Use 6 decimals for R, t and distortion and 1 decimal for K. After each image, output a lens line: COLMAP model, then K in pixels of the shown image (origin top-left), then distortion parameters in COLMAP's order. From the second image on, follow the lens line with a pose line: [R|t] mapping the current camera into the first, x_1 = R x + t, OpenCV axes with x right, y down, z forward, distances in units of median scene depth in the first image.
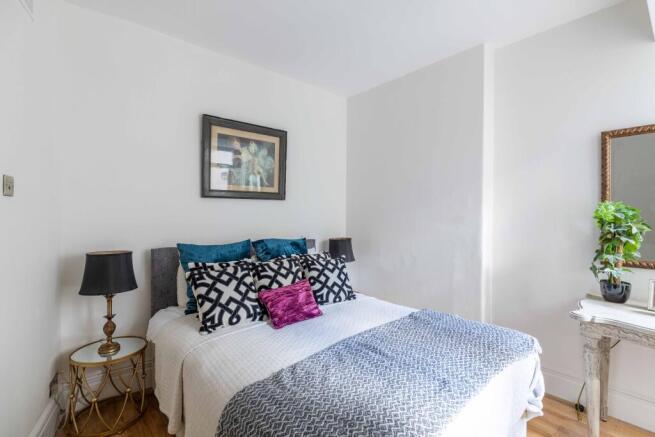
lens RADIAL K [[304.5, 0, 327.5], [0, 304.5, 218.5], [0, 0, 1]] dist [-0.003412, -0.000540]
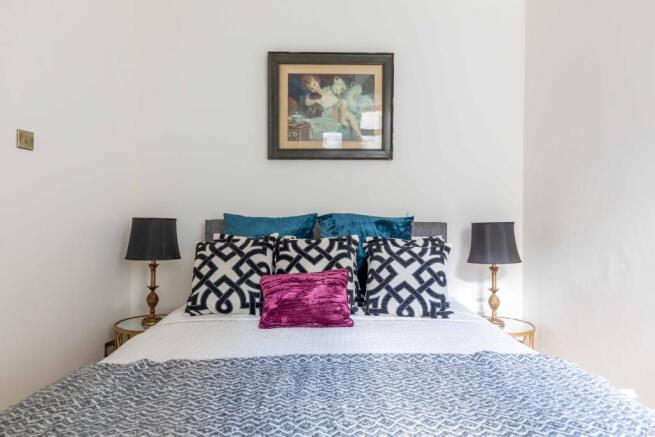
lens RADIAL K [[423.4, 0, 327.5], [0, 423.4, 218.5], [0, 0, 1]] dist [0.004269, 0.000546]
pose [[0.767565, 0.003527, -0.640961, 0.441079], [-0.013176, 0.999860, -0.010277, 0.100965], [0.640836, 0.016334, 0.767504, 0.292337]]
